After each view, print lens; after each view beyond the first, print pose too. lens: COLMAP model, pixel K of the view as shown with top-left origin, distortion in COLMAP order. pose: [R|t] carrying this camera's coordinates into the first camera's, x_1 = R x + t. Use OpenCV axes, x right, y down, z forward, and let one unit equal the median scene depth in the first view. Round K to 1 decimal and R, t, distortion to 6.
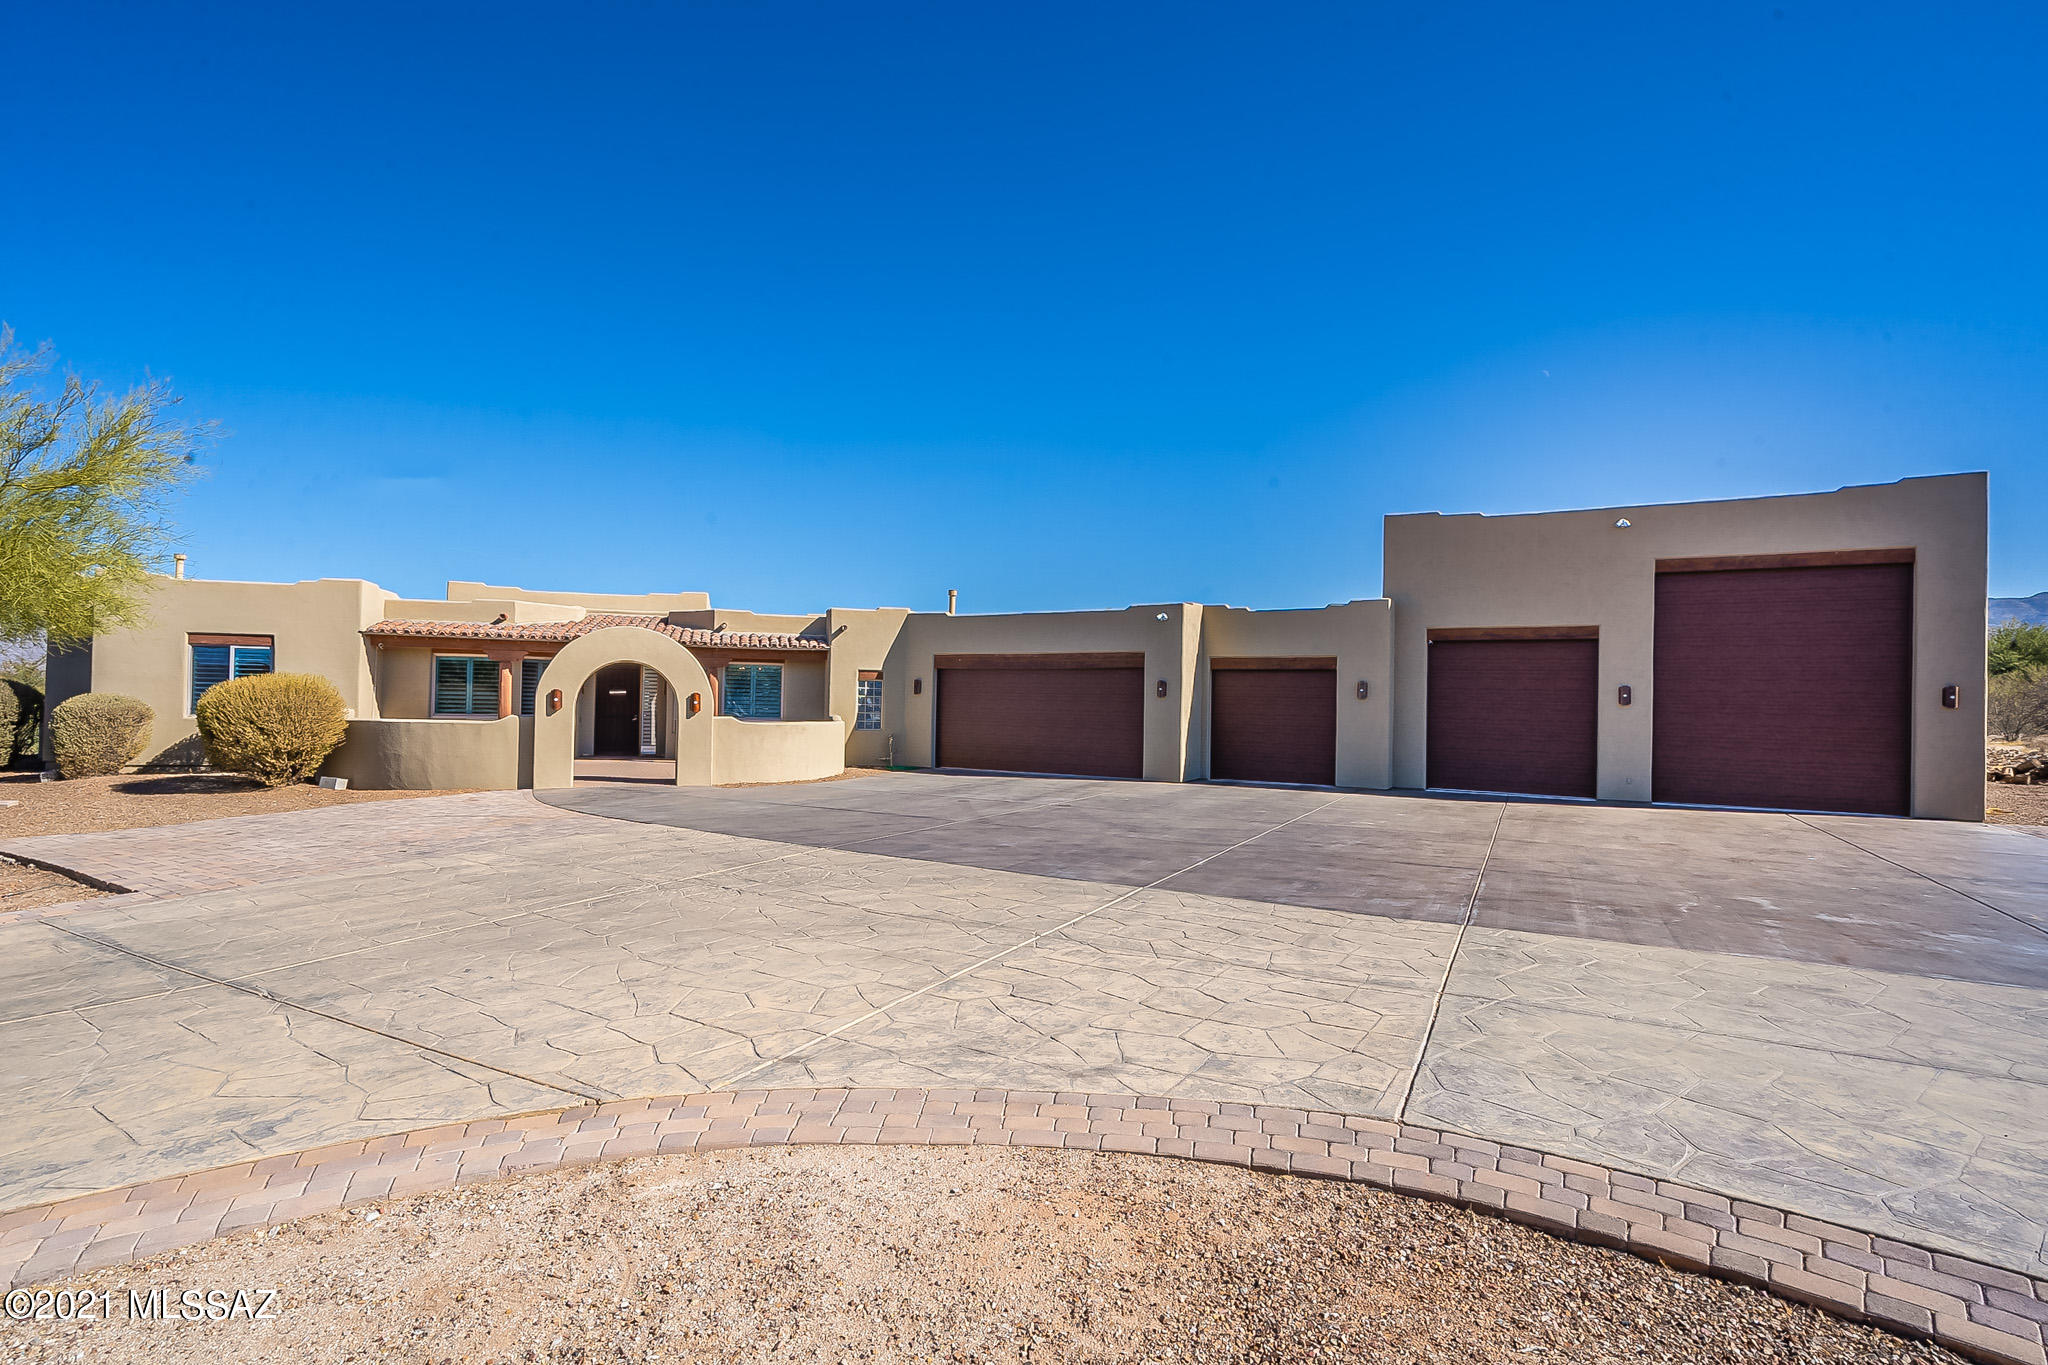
lens RADIAL K [[958.5, 0, 1024.0], [0, 958.5, 682.5], [0, 0, 1]] dist [-0.000076, -0.000274]
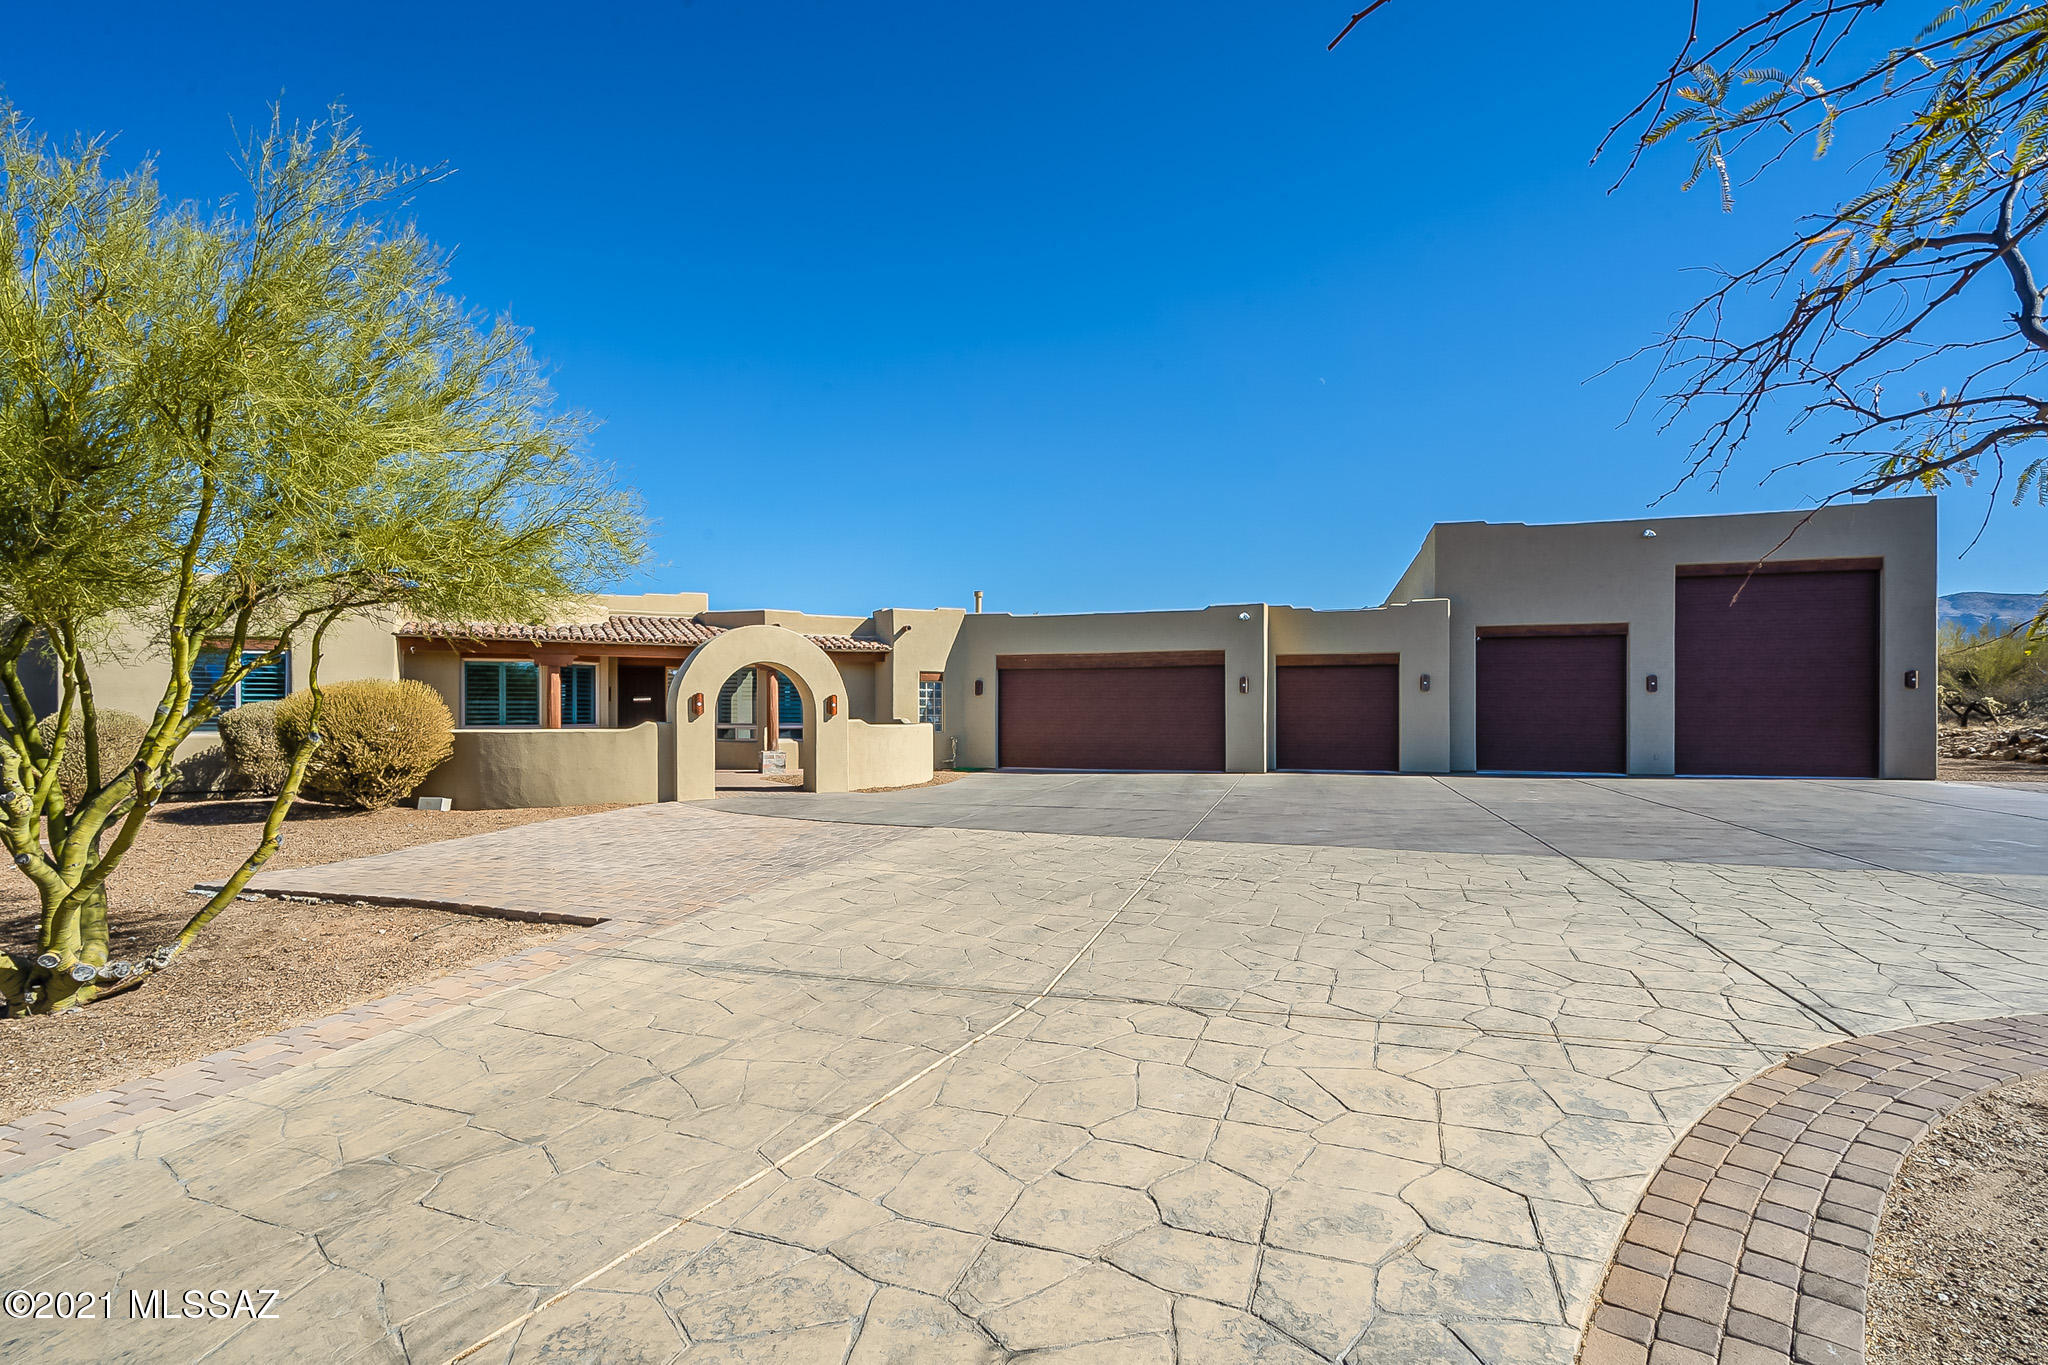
lens RADIAL K [[942.3, 0, 1019.1], [0, 942.3, 715.9], [0, 0, 1]] dist [-0.003334, -0.000116]
pose [[0.979524, -0.021967, 0.200126, -0.324599], [0.016214, 0.999408, 0.030340, 0.005716], [-0.200674, -0.026474, 0.979300, 0.040007]]
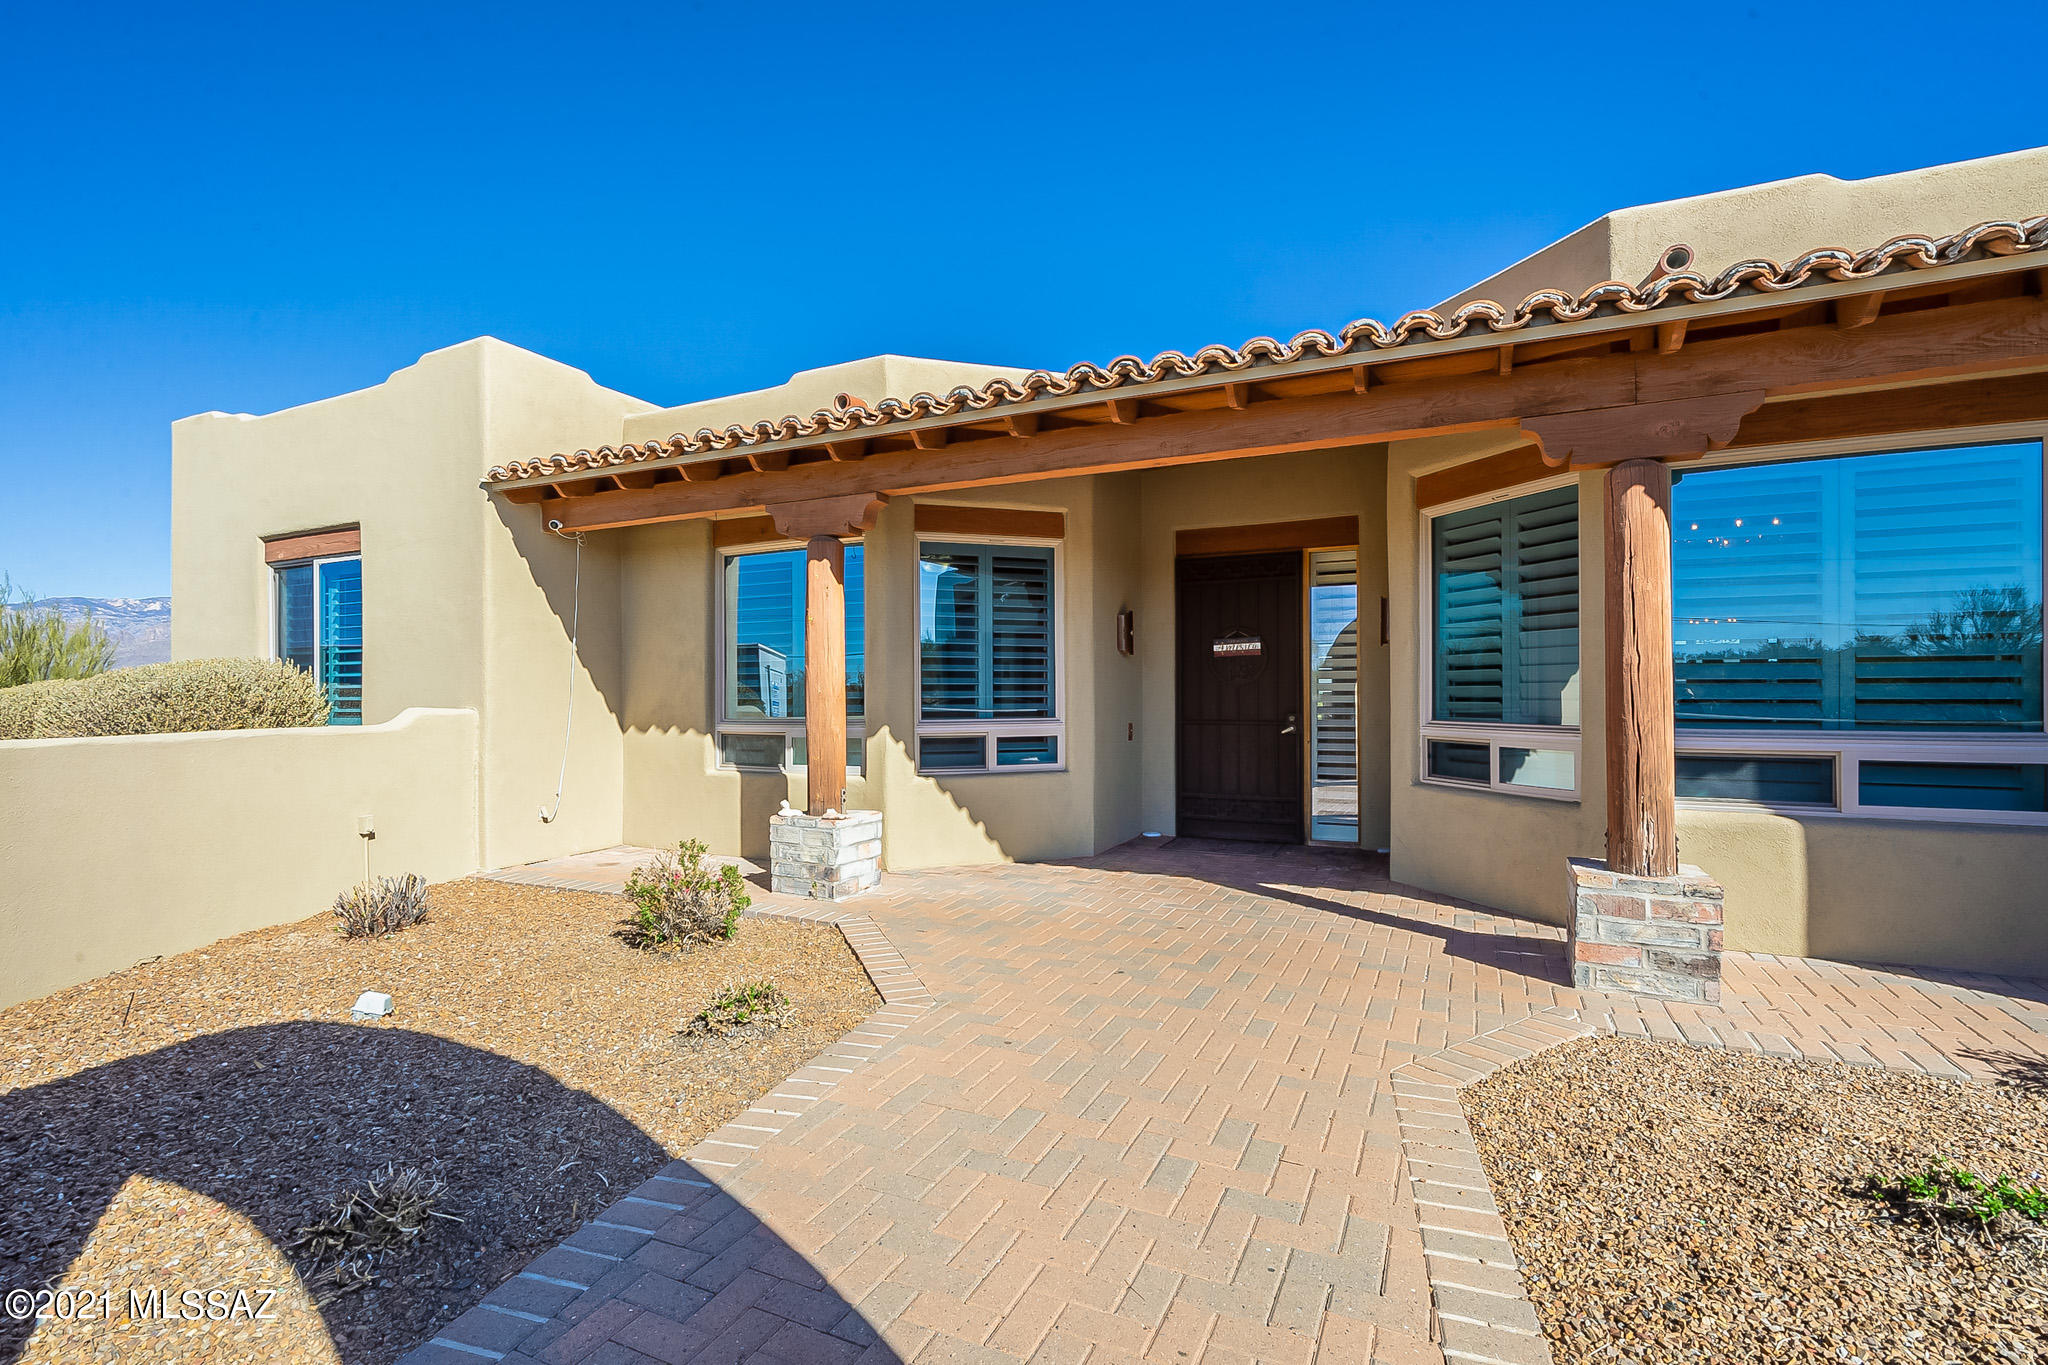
lens RADIAL K [[921.4, 0, 1017.6], [0, 921.4, 689.9], [0, 0, 1]] dist [-0.001361, 0.000100]
pose [[0.739507, -0.026103, -0.672642, -0.349683], [0.032837, 0.999457, -0.002685, 0.029853], [0.672347, -0.020102, 0.739963, 0.933463]]
